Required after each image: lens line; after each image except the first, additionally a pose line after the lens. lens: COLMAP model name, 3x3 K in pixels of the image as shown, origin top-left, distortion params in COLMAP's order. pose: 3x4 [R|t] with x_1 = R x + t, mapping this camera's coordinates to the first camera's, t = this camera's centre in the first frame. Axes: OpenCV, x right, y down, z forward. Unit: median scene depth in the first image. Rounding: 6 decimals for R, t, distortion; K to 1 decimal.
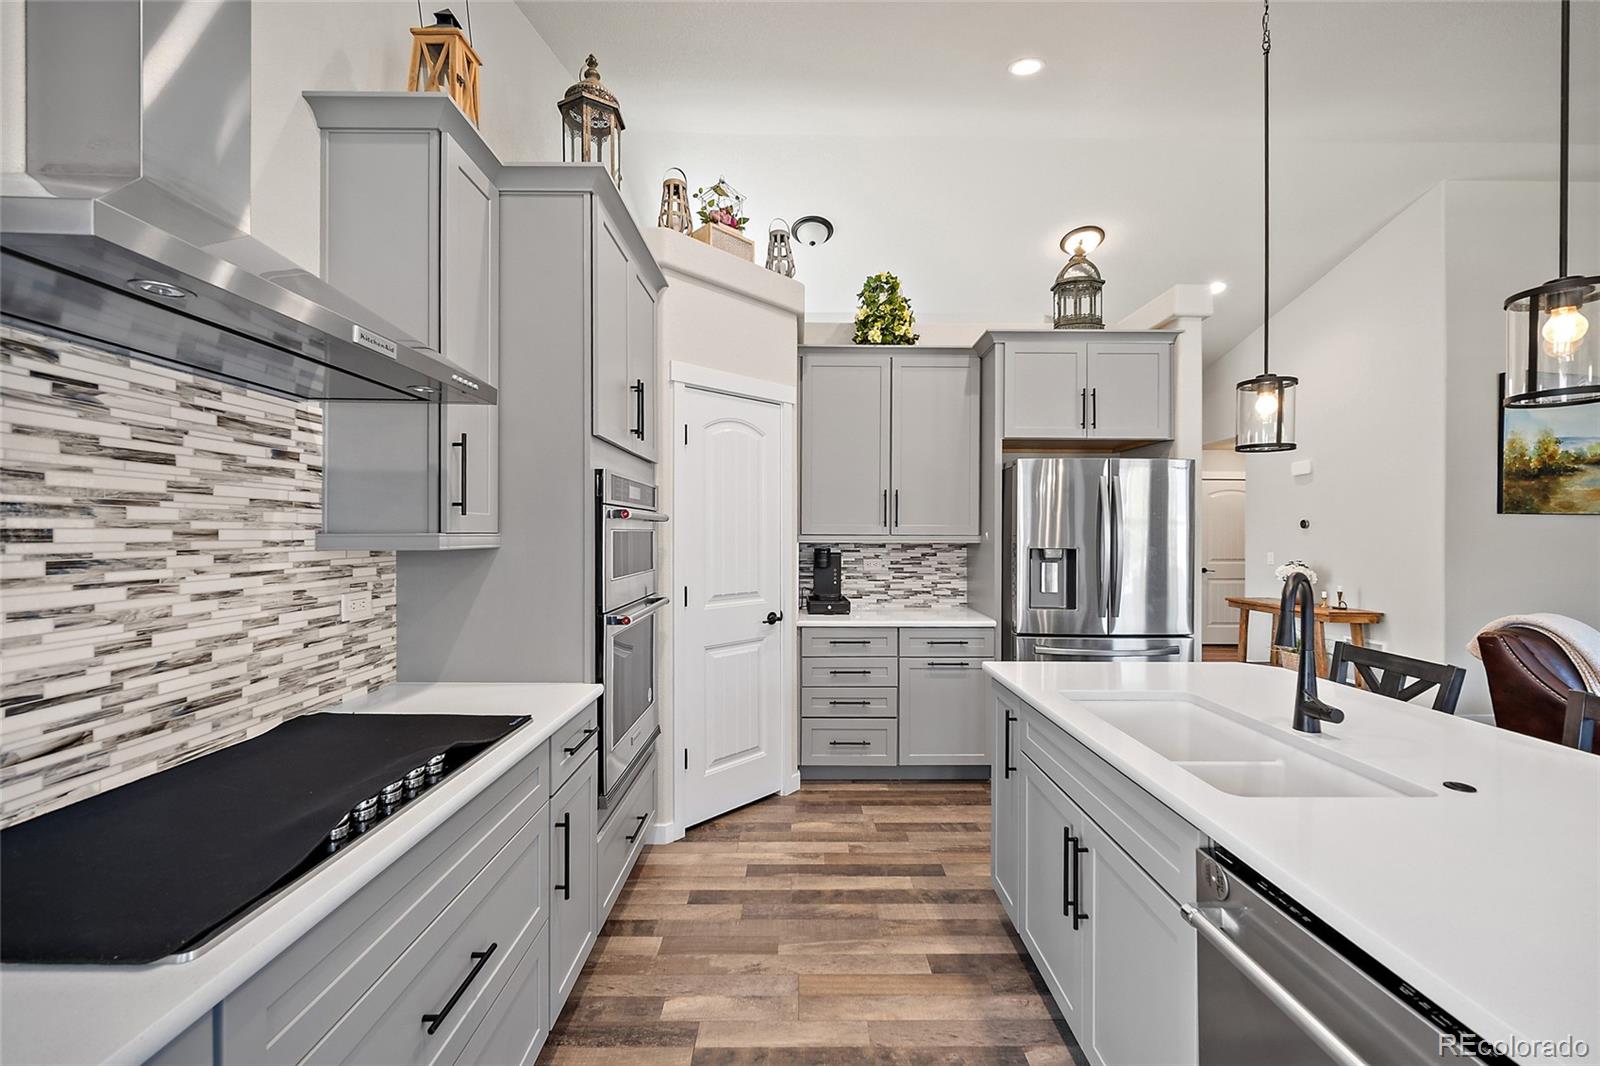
lens RADIAL K [[634.5, 0, 799.9], [0, 634.5, 533.2], [0, 0, 1]] dist [-0.005035, 0.001209]
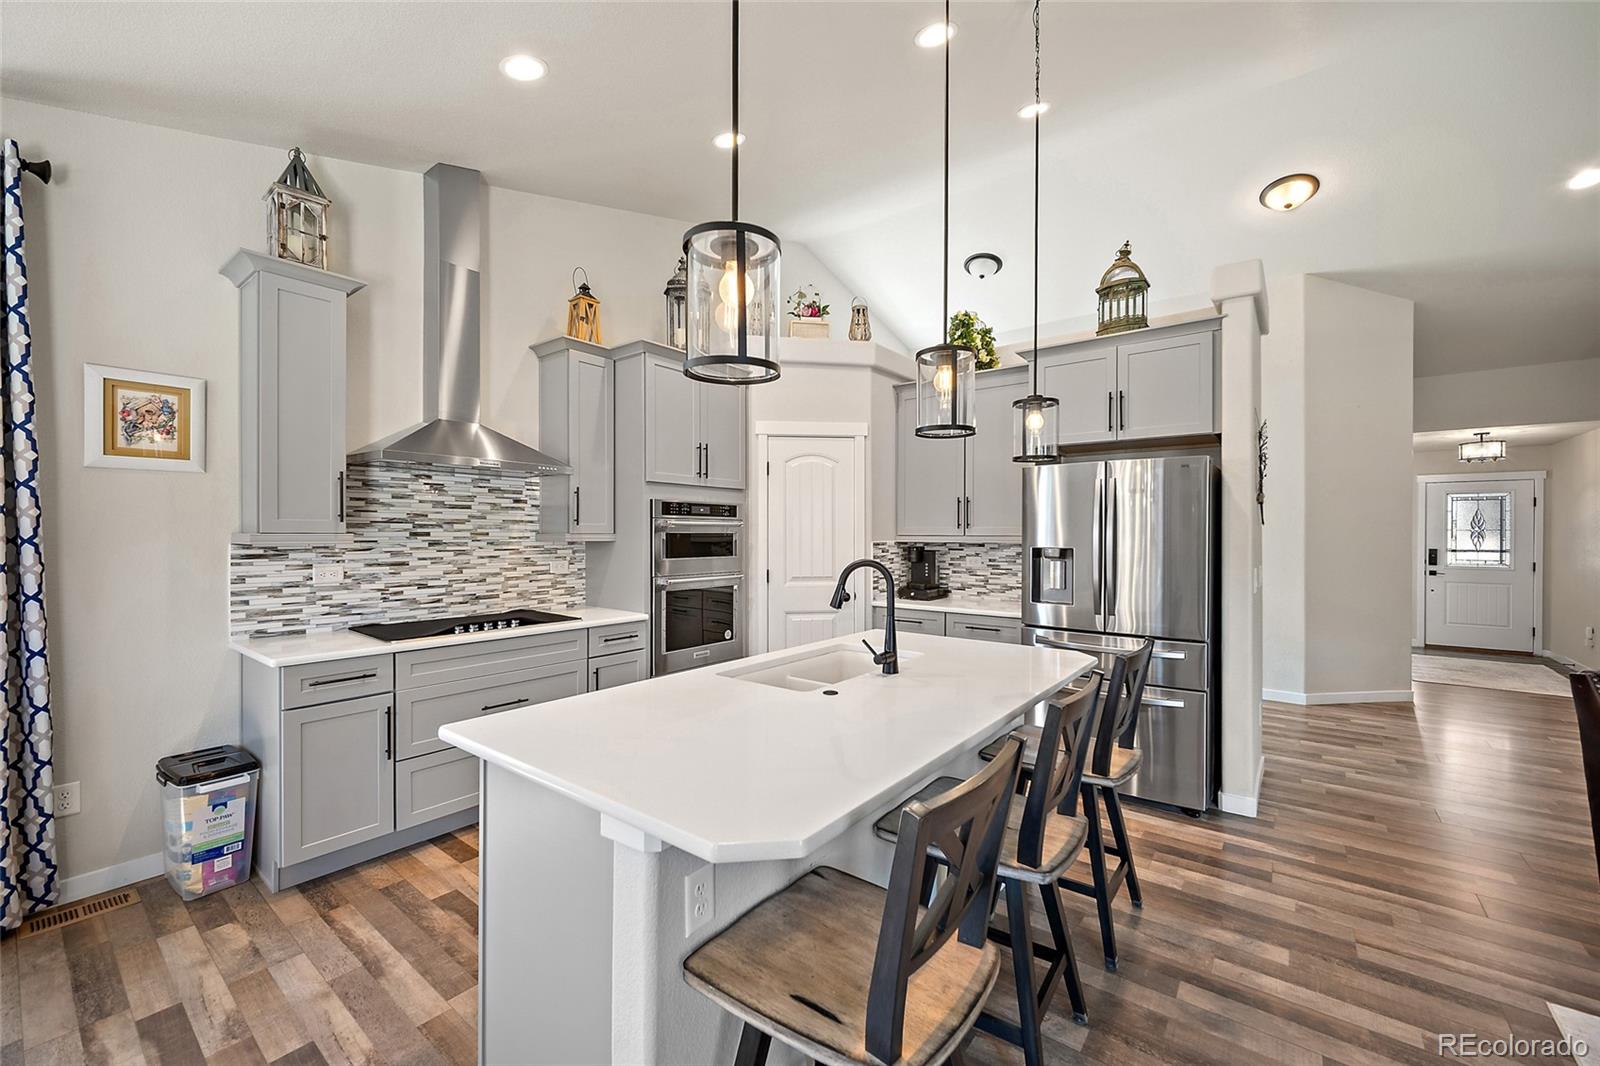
lens RADIAL K [[634.5, 0, 825.1], [0, 634.5, 539.2], [0, 0, 1]] dist [-0.005035, 0.001209]
pose [[0.789486, 0.002751, -0.613763, 0.745521], [-0.000211, 0.999991, 0.004210, 0.004933], [0.613769, -0.003195, 0.789479, -0.092559]]
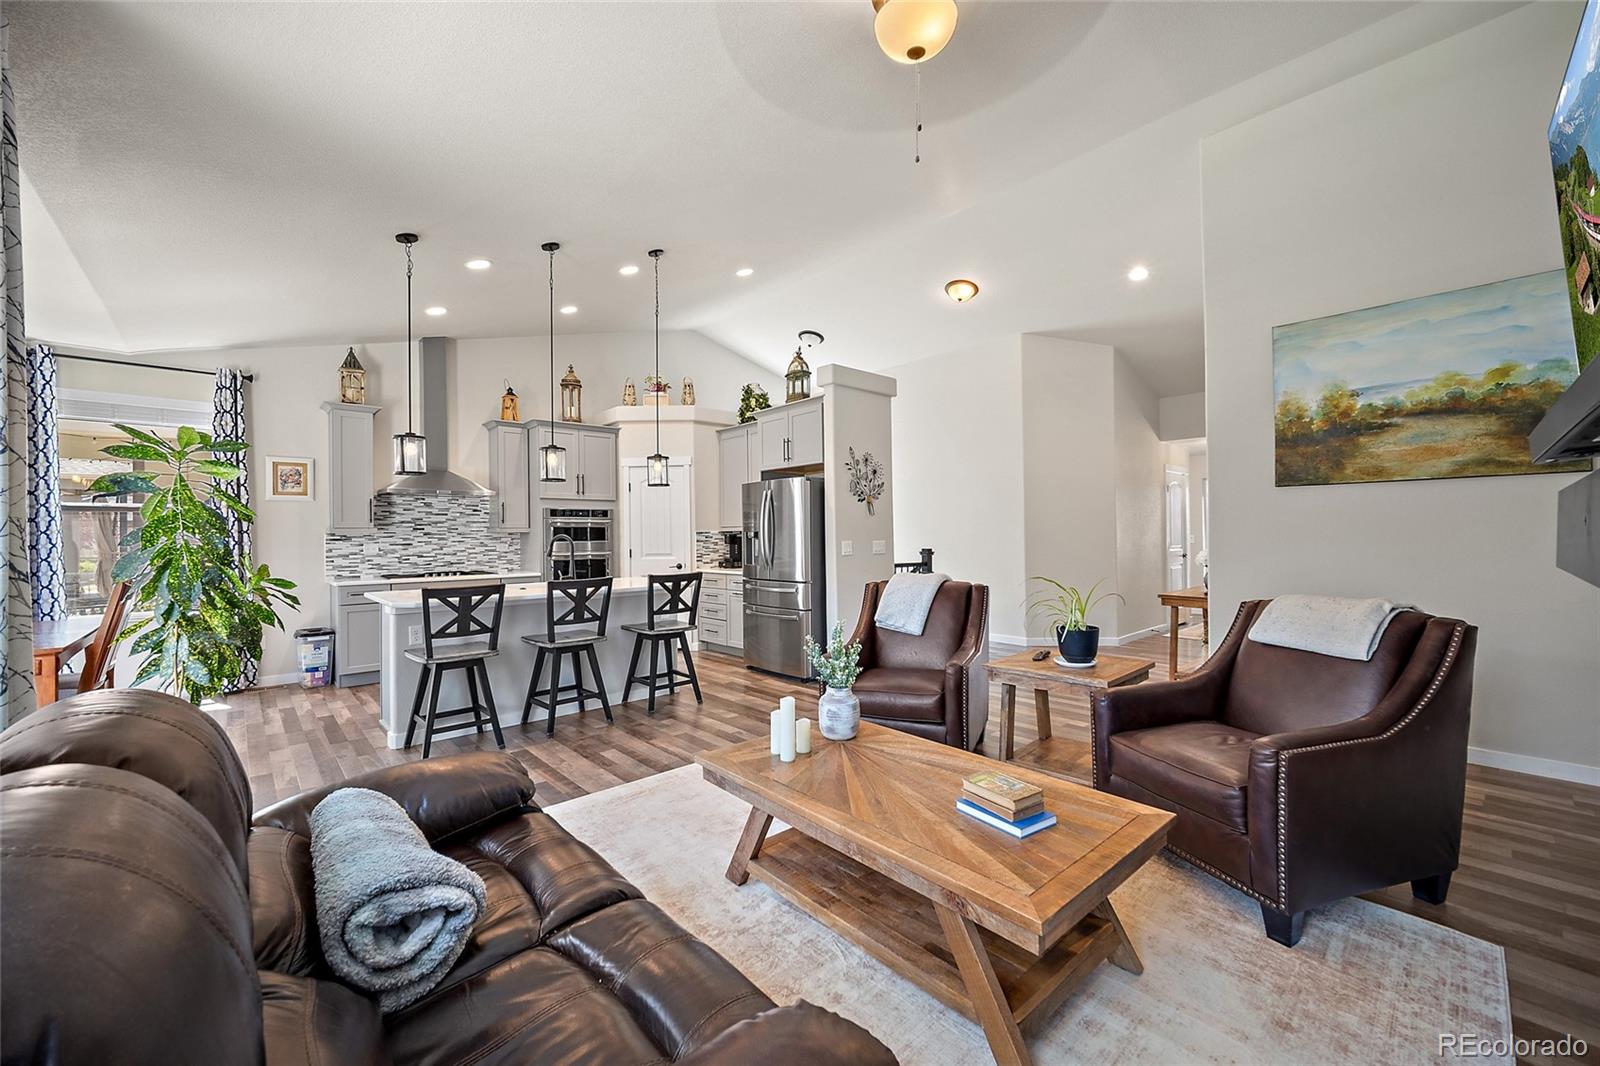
lens RADIAL K [[634.5, 0, 825.9], [0, 634.5, 534.5], [0, 0, 1]] dist [-0.005035, 0.001209]
pose [[0.677020, -0.013116, -0.735847, 1.870820], [0.013509, 0.999894, -0.005393, 0.044657], [0.735840, -0.006289, 0.677126, -0.085937]]
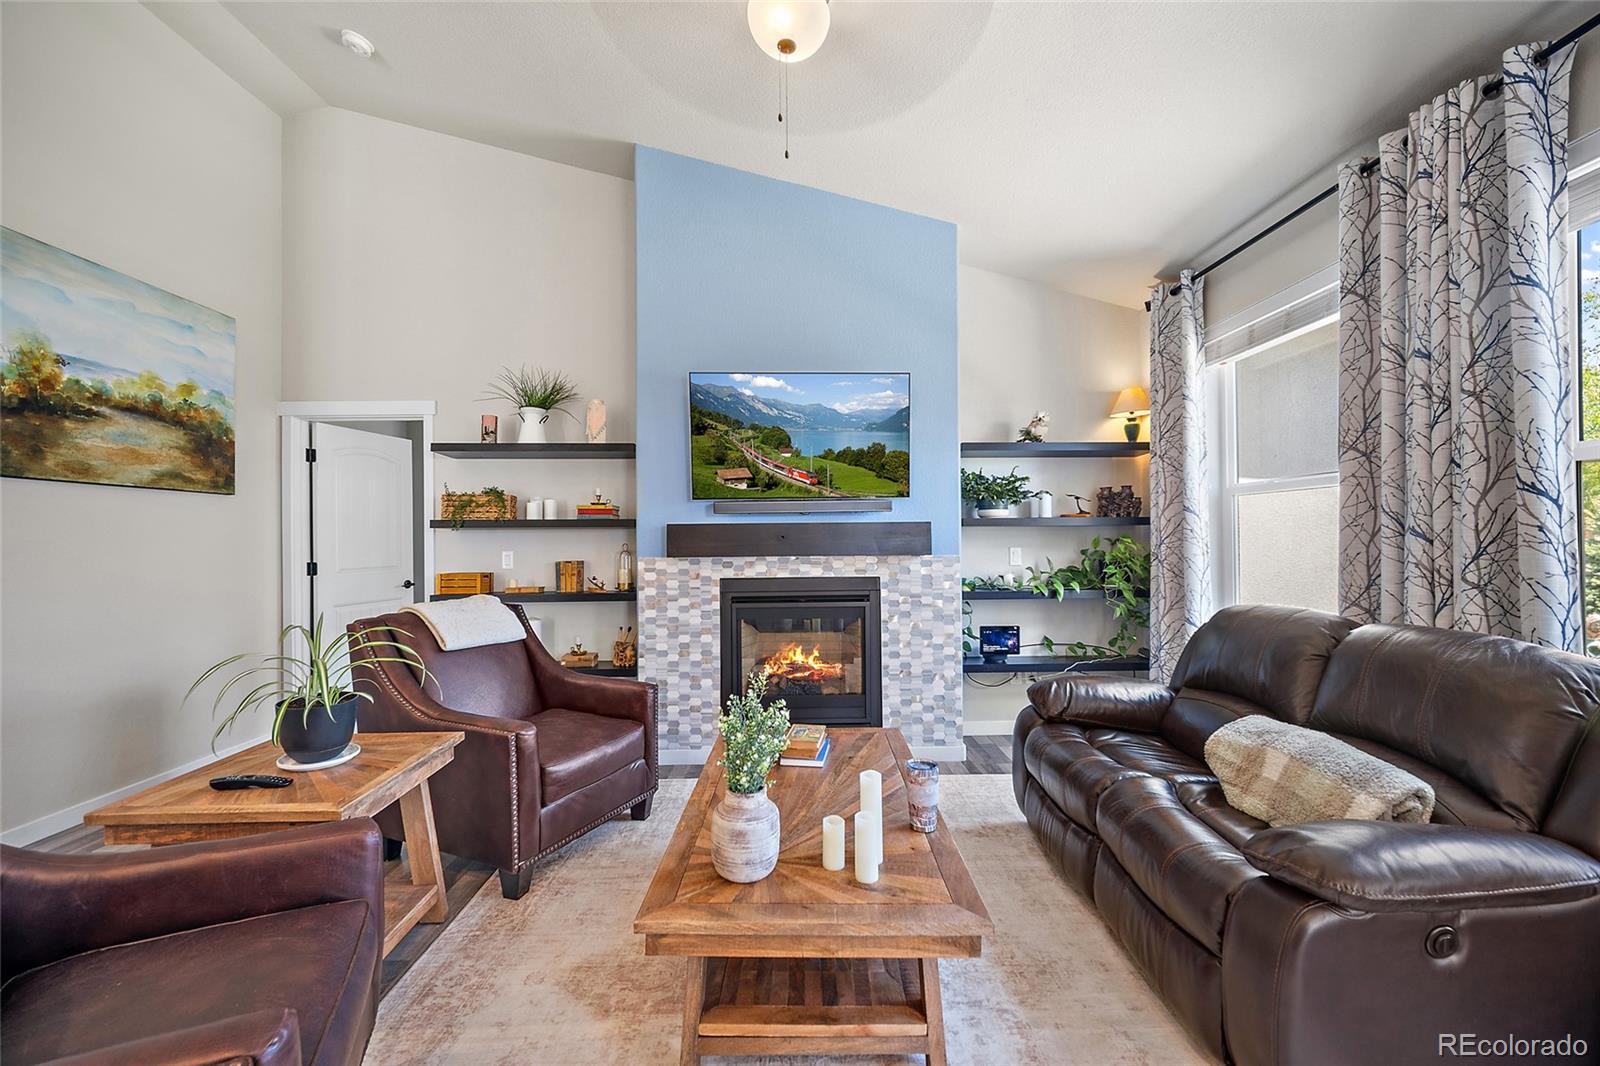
lens RADIAL K [[634.5, 0, 814.8], [0, 634.5, 534.6], [0, 0, 1]] dist [-0.005035, 0.001209]
pose [[-0.025461, 0.000501, 0.999676, 0.807423], [0.009346, 0.999956, -0.000264, 0.039551], [-0.999632, 0.009336, -0.025465, 0.411377]]
